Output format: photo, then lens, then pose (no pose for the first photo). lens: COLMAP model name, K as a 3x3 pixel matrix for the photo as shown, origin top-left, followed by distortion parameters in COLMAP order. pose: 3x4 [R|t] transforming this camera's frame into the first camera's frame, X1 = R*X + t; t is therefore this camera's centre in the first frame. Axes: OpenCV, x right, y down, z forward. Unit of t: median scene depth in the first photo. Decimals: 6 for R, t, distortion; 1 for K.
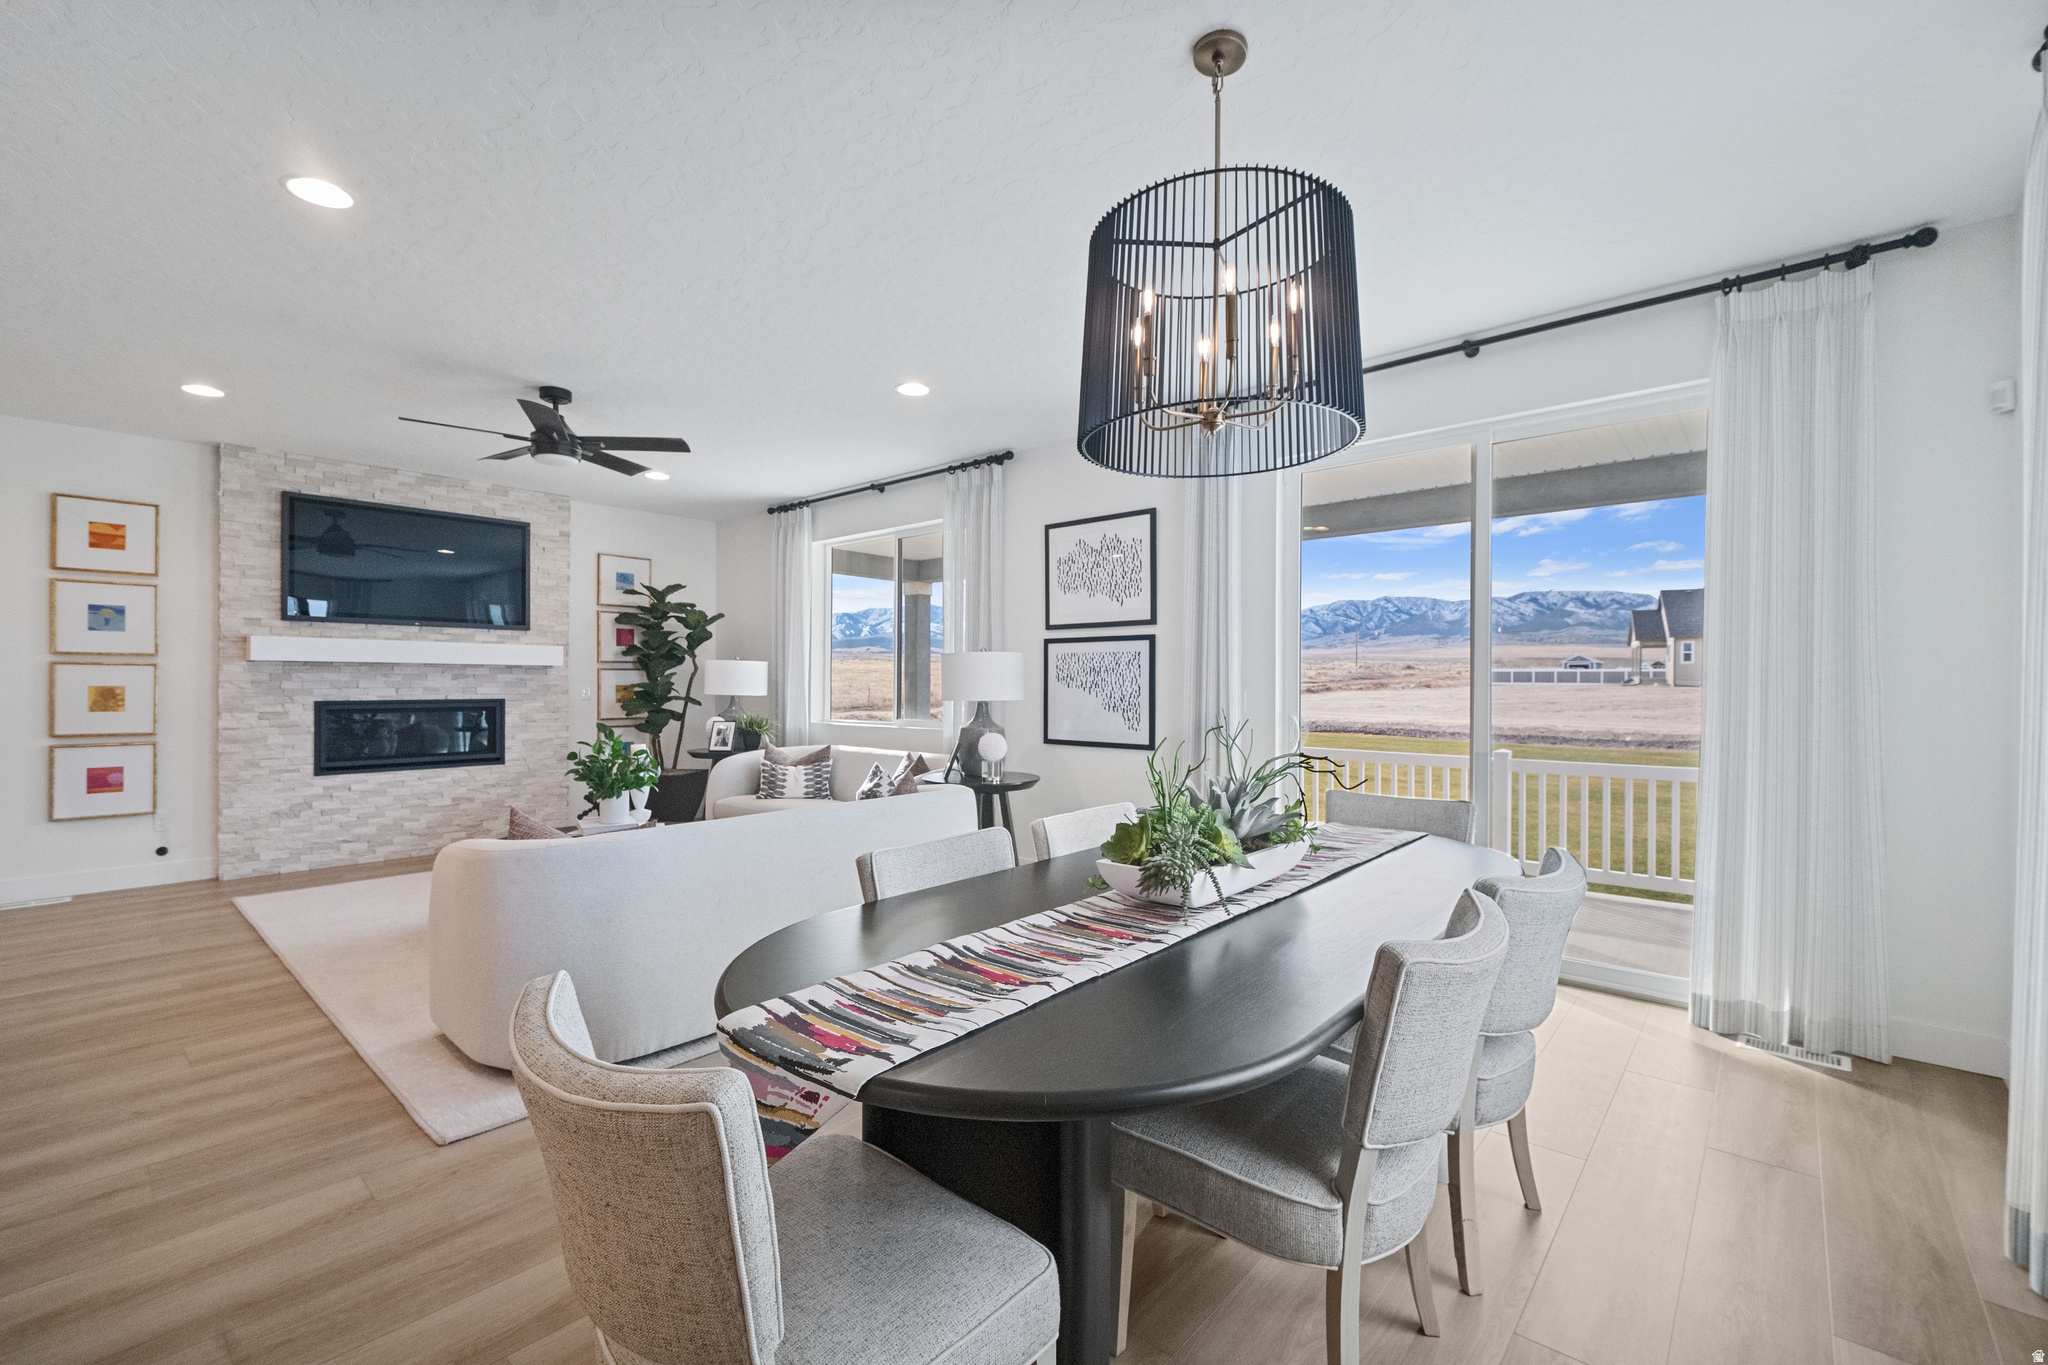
lens RADIAL K [[857.4, 0, 1027.1], [0, 857.4, 675.7], [0, 0, 1]] dist [0.001720, -0.005814]
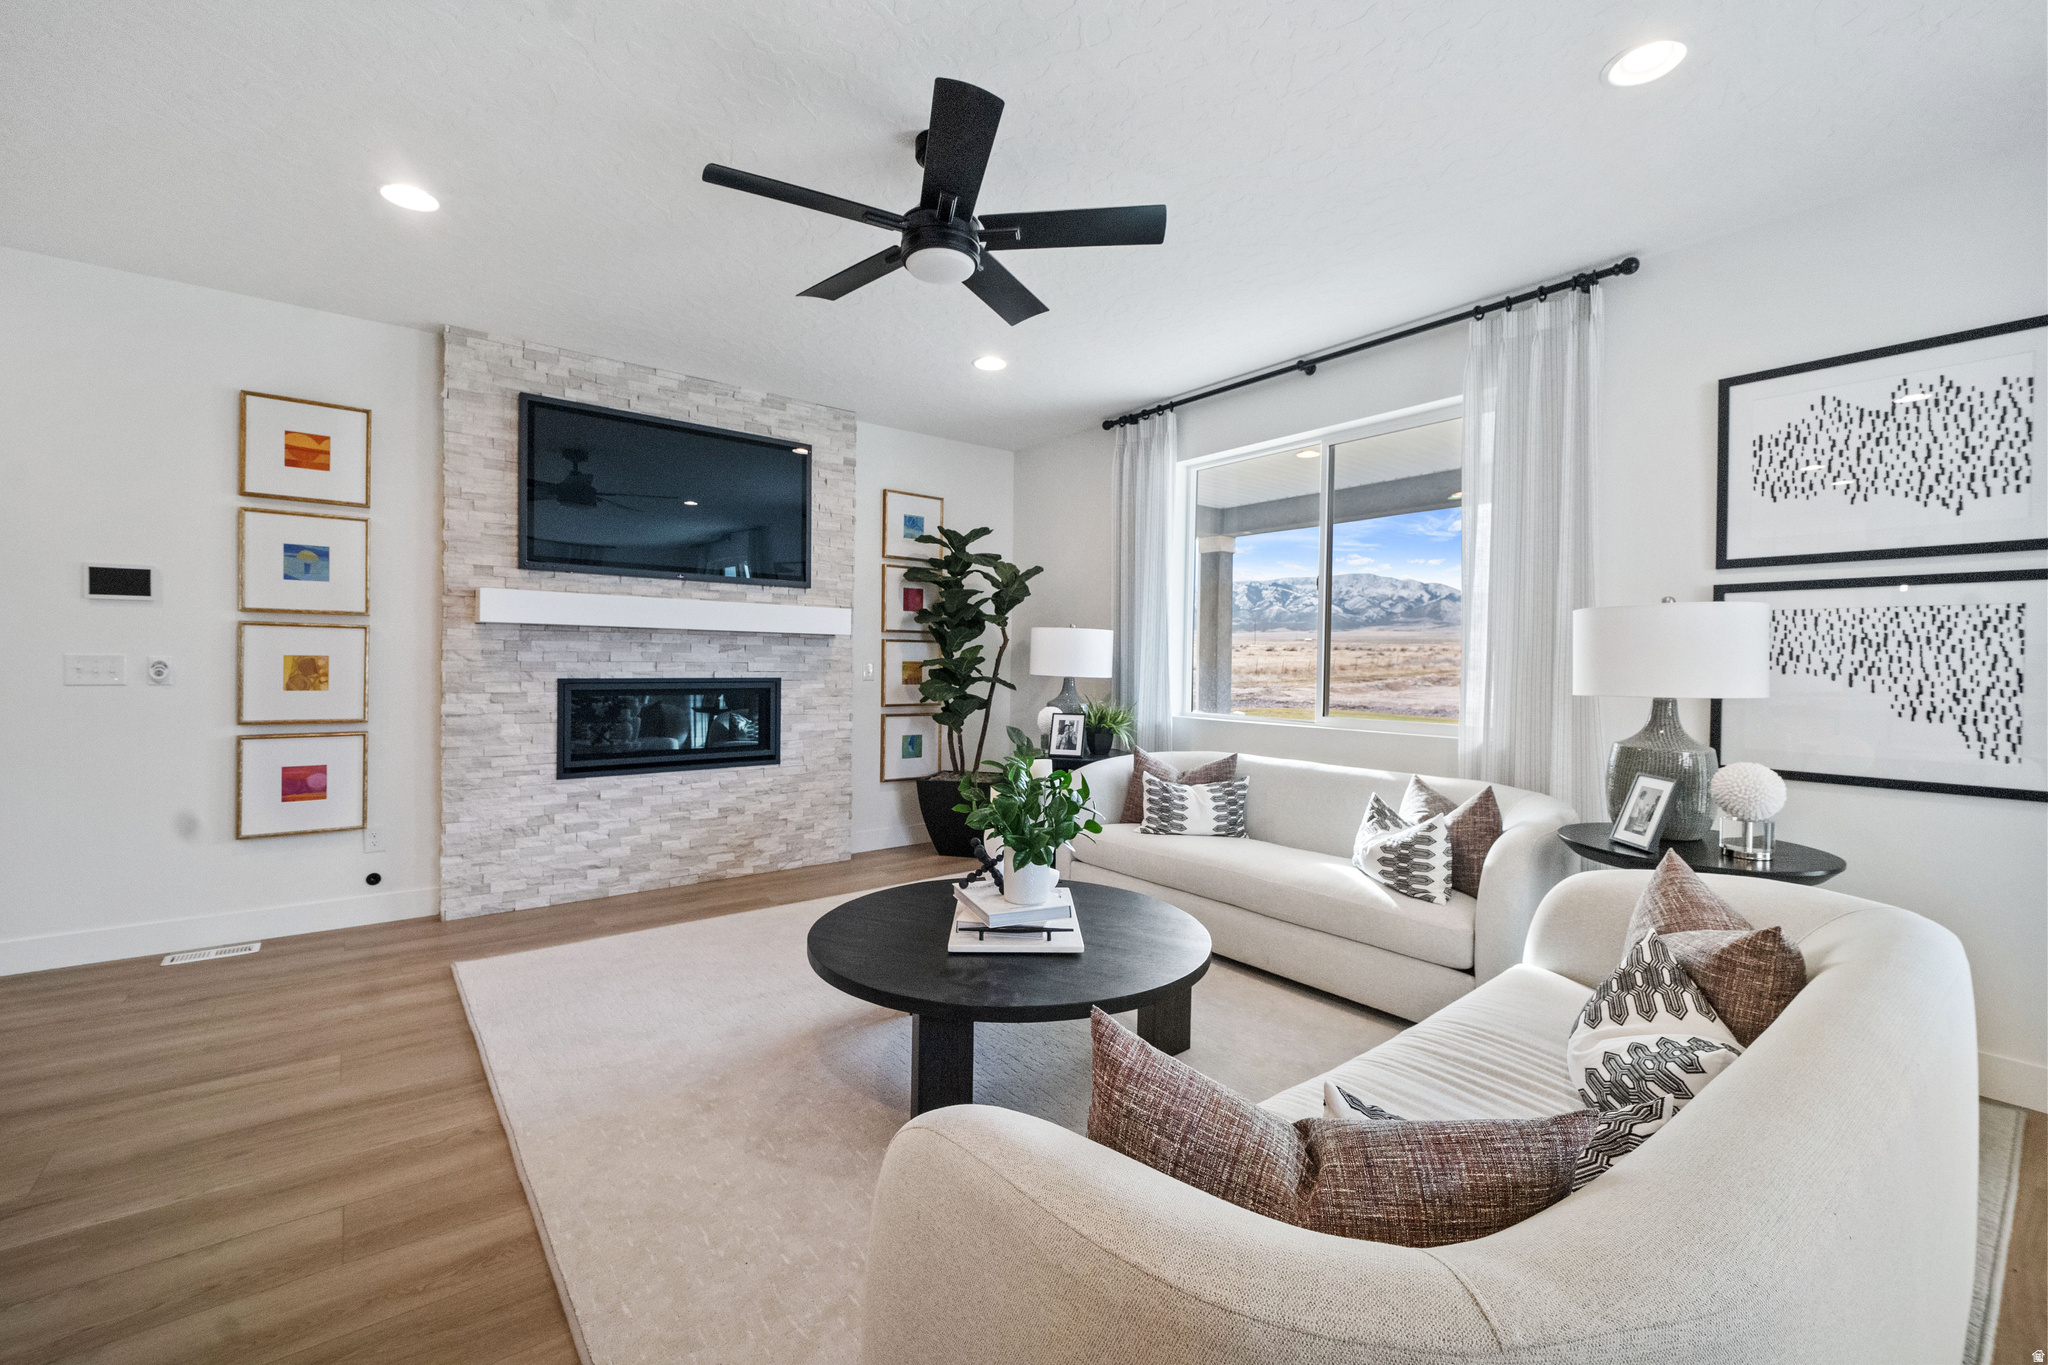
lens RADIAL K [[848.3, 0, 1025.4], [0, 848.3, 660.8], [0, 0, 1]] dist [0.018127, -0.018077]
pose [[0.982123, 0.009488, -0.188003, -0.290234], [-0.008280, 0.999940, 0.007210, 0.005366], [0.188060, -0.005524, 0.982142, 0.344865]]
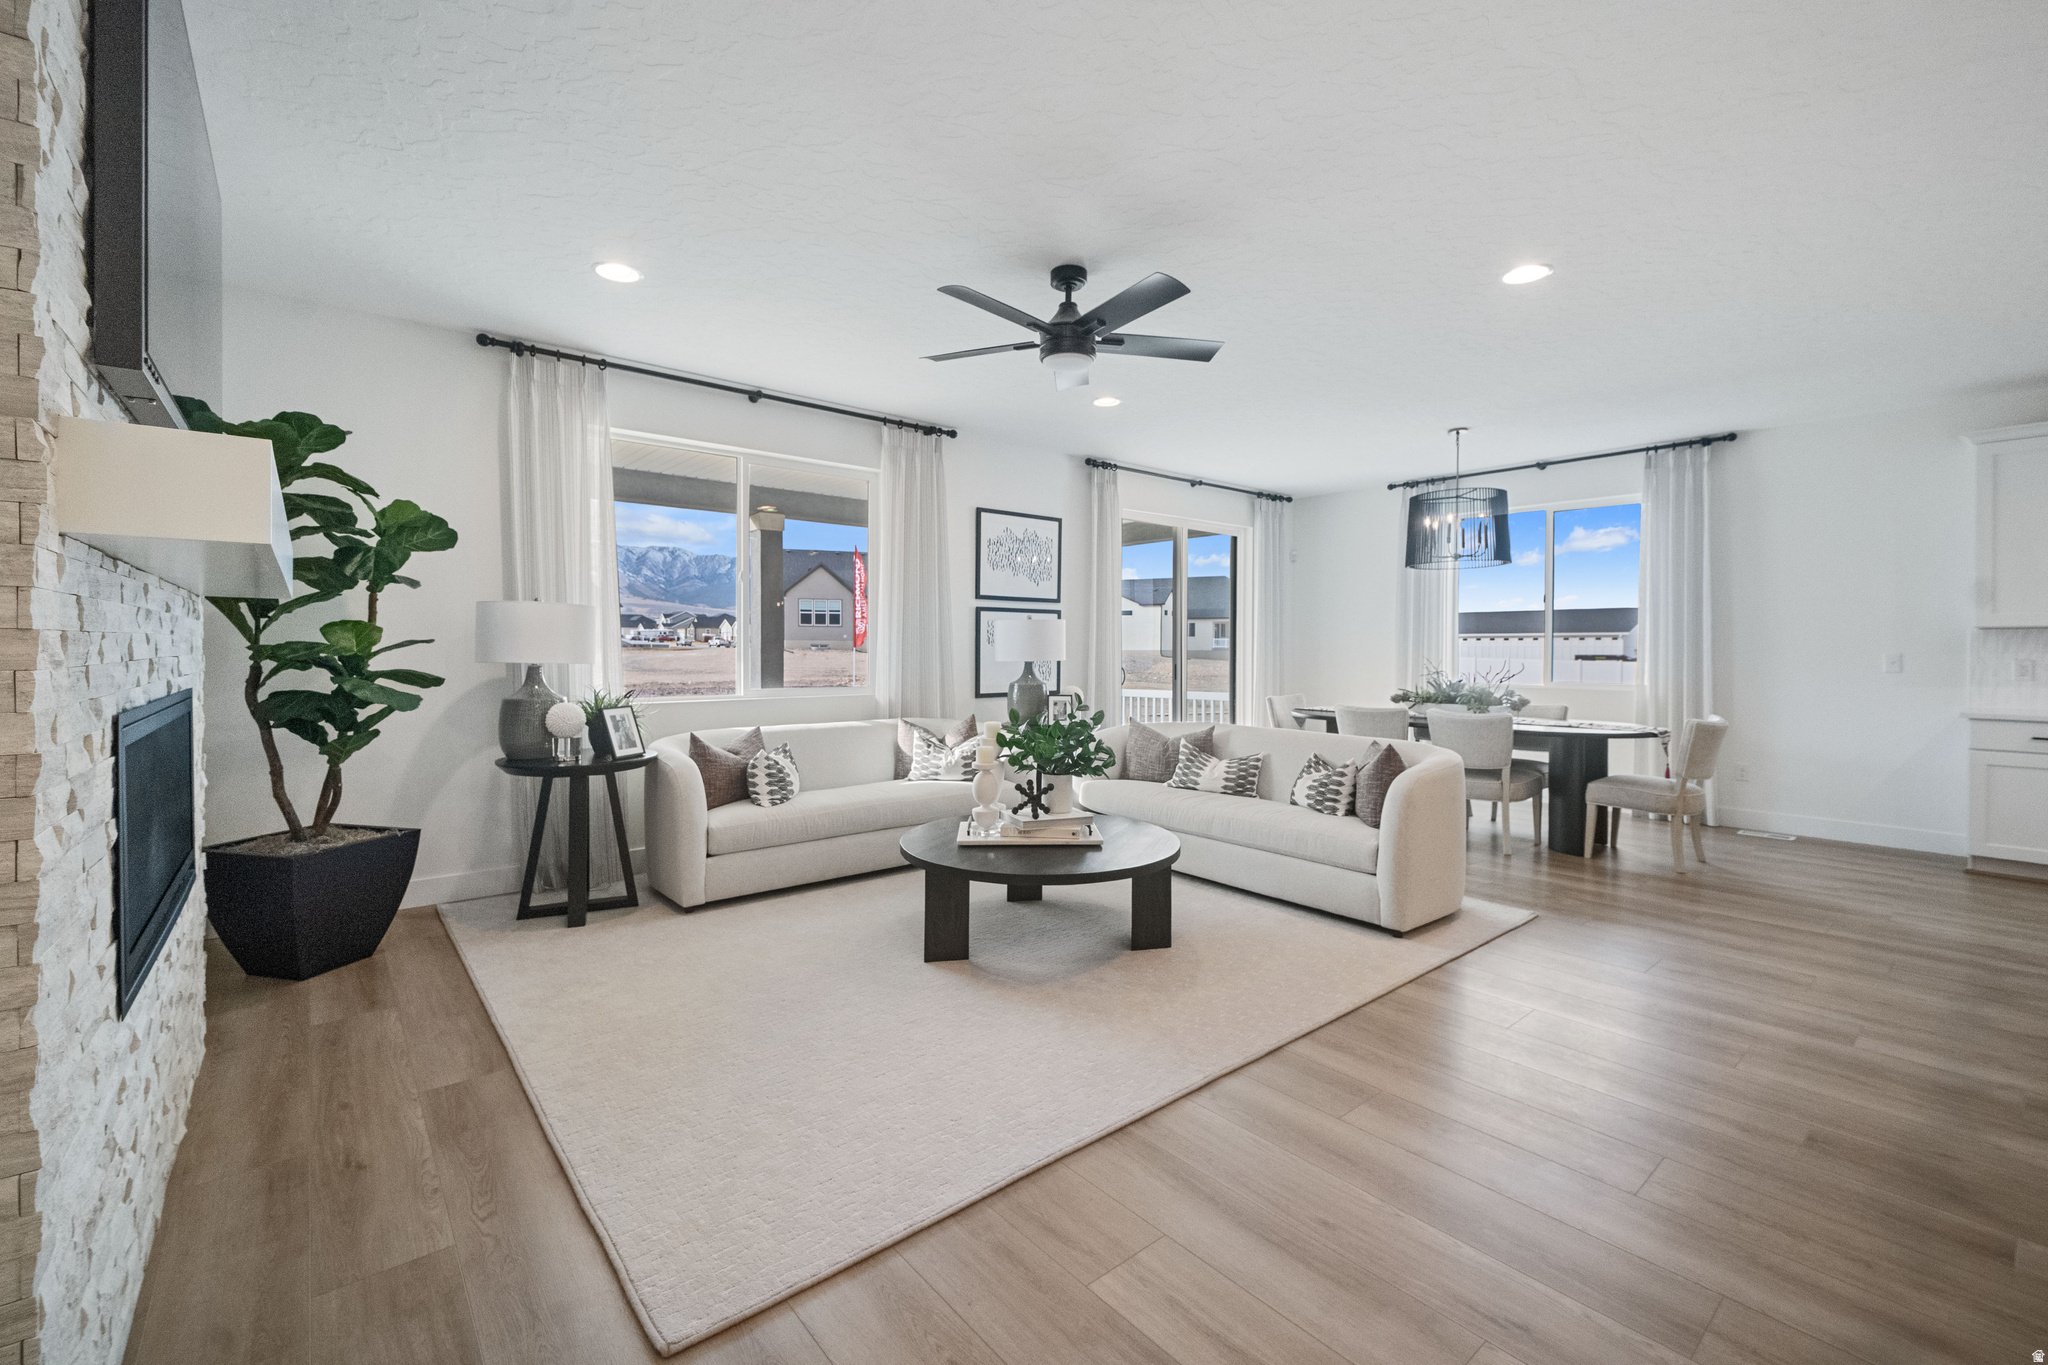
lens RADIAL K [[848.3, 0, 1025.4], [0, 848.3, 660.8], [0, 0, 1]] dist [0.018127, -0.018077]
pose [[0.155173, -0.010439, 0.987832, -1.007546], [-0.002261, 0.999938, 0.010922, 0.015427], [-0.987885, -0.003928, 0.155140, 0.701859]]
